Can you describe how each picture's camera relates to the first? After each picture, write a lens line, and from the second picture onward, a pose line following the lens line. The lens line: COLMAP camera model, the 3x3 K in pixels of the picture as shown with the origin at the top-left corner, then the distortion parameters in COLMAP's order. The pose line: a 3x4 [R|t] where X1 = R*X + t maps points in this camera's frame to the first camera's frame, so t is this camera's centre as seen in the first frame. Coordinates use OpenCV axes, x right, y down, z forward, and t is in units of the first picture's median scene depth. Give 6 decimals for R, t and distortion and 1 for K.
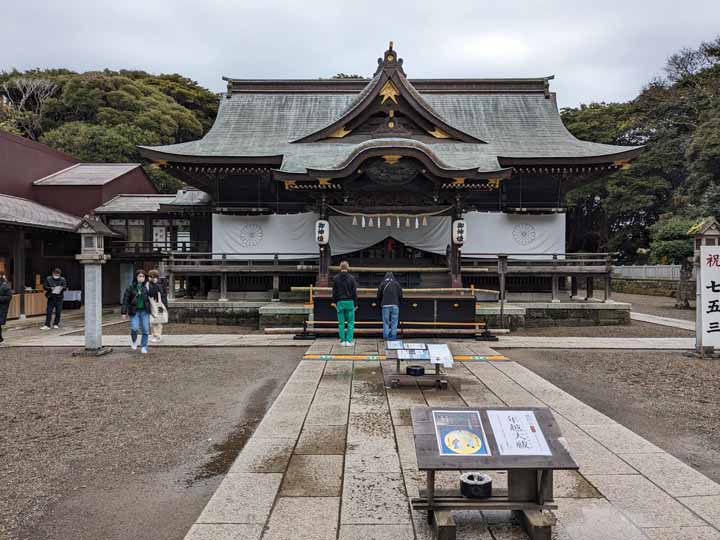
lens RADIAL K [[569.2, 0, 362.3], [0, 569.2, 272.1], [0, 0, 1]] dist [0.028613, -0.022337]
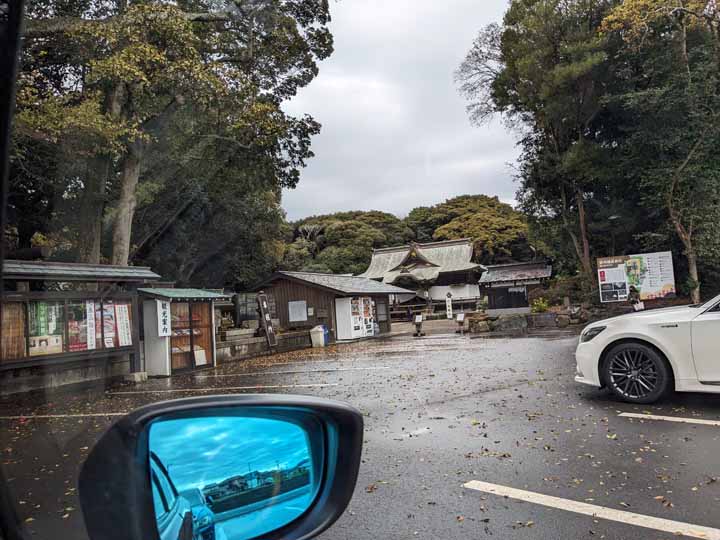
lens RADIAL K [[569.2, 0, 363.6], [0, 569.2, 269.1], [0, 0, 1]] dist [0.028613, -0.022337]
pose [[0.914290, -0.092320, -0.394399, 1.134453], [0.067567, 0.994799, -0.076227, 0.016705], [0.399385, 0.043046, 0.915772, -2.295122]]
